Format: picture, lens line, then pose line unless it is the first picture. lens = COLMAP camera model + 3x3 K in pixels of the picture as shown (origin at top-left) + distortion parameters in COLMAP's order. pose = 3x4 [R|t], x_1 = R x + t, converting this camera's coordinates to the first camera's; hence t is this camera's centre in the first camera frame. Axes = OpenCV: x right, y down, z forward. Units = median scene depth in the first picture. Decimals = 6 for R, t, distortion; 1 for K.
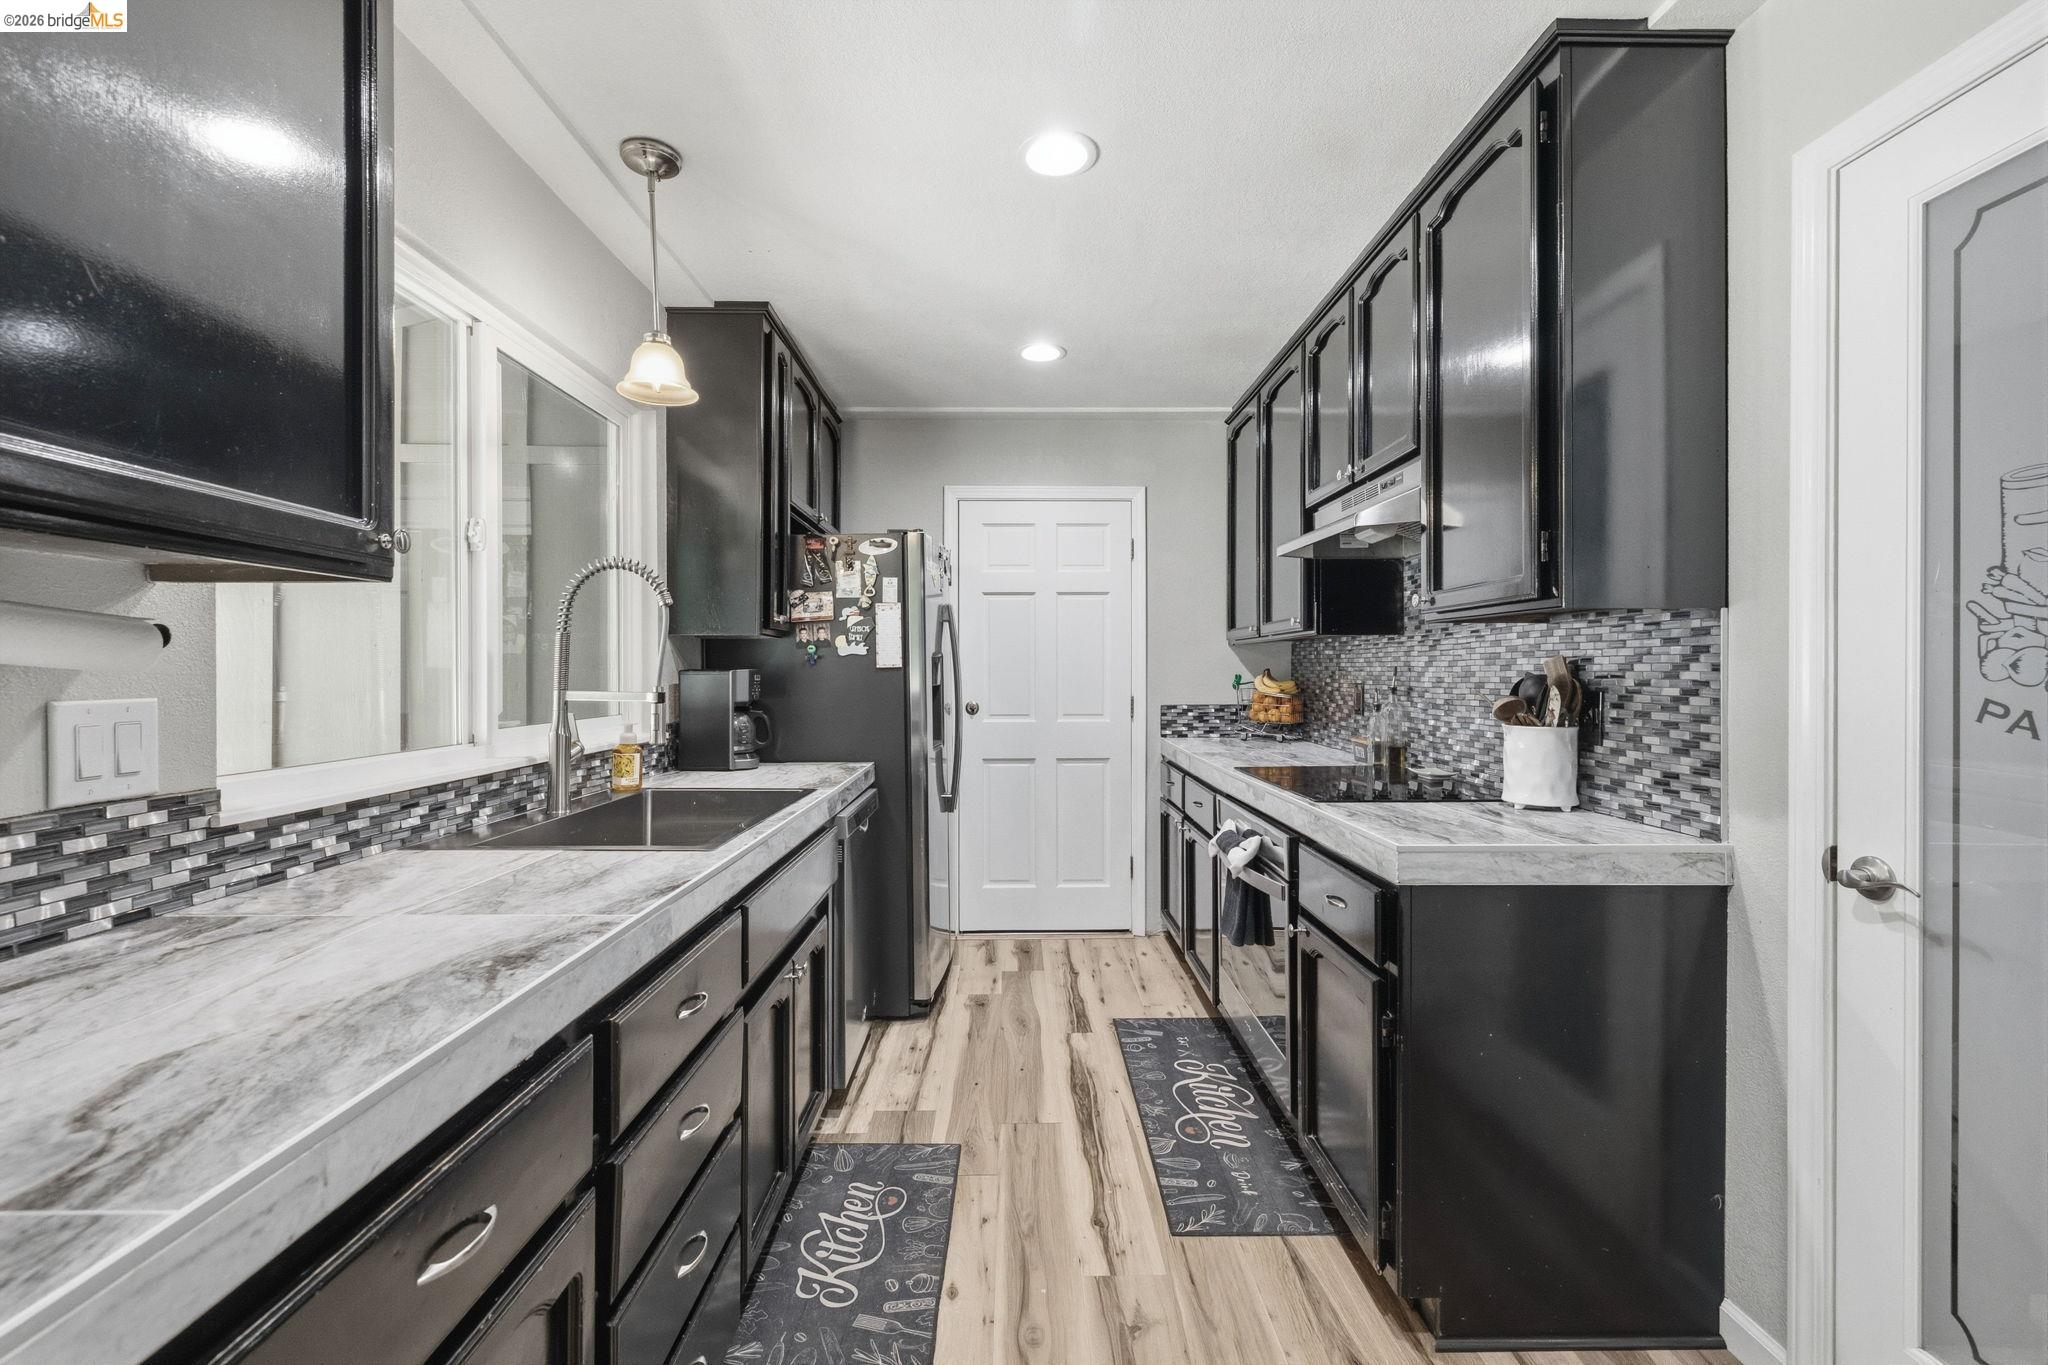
lens RADIAL K [[869.5, 0, 1024.0], [0, 869.5, 682.5], [0, 0, 1]] dist [0.000078, -0.000123]
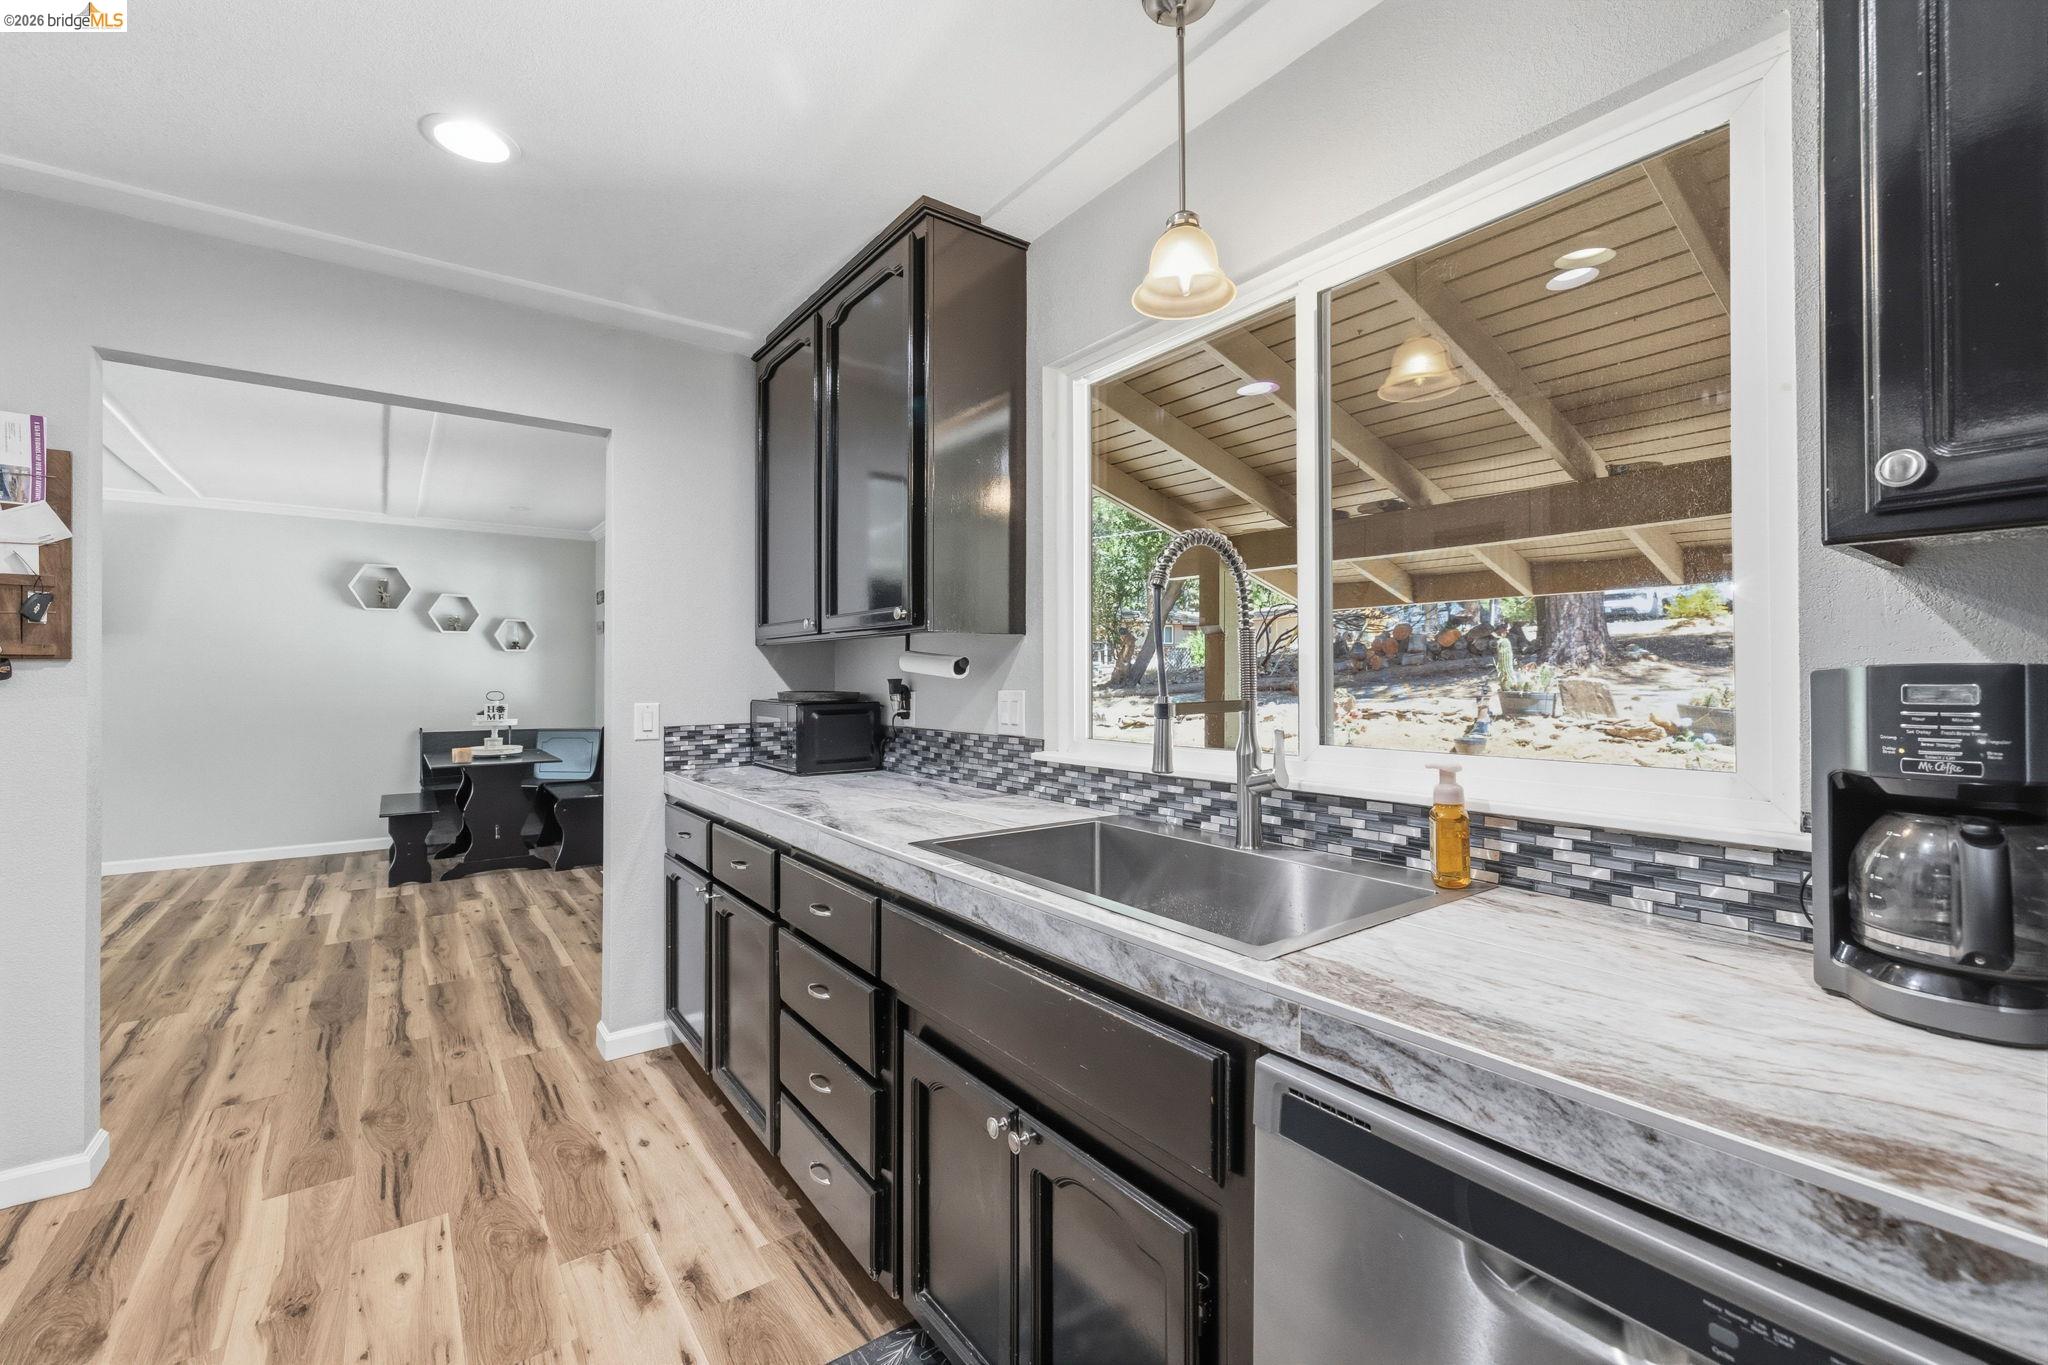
lens RADIAL K [[855.7, 0, 1027.0], [0, 855.7, 674.4], [0, 0, 1]] dist [-0.000552, -0.000565]
pose [[0.823903, -0.004895, 0.566710, -0.001642], [0.016660, 0.999740, -0.015585, -0.001323], [-0.566486, 0.022282, 0.823770, 0.258272]]
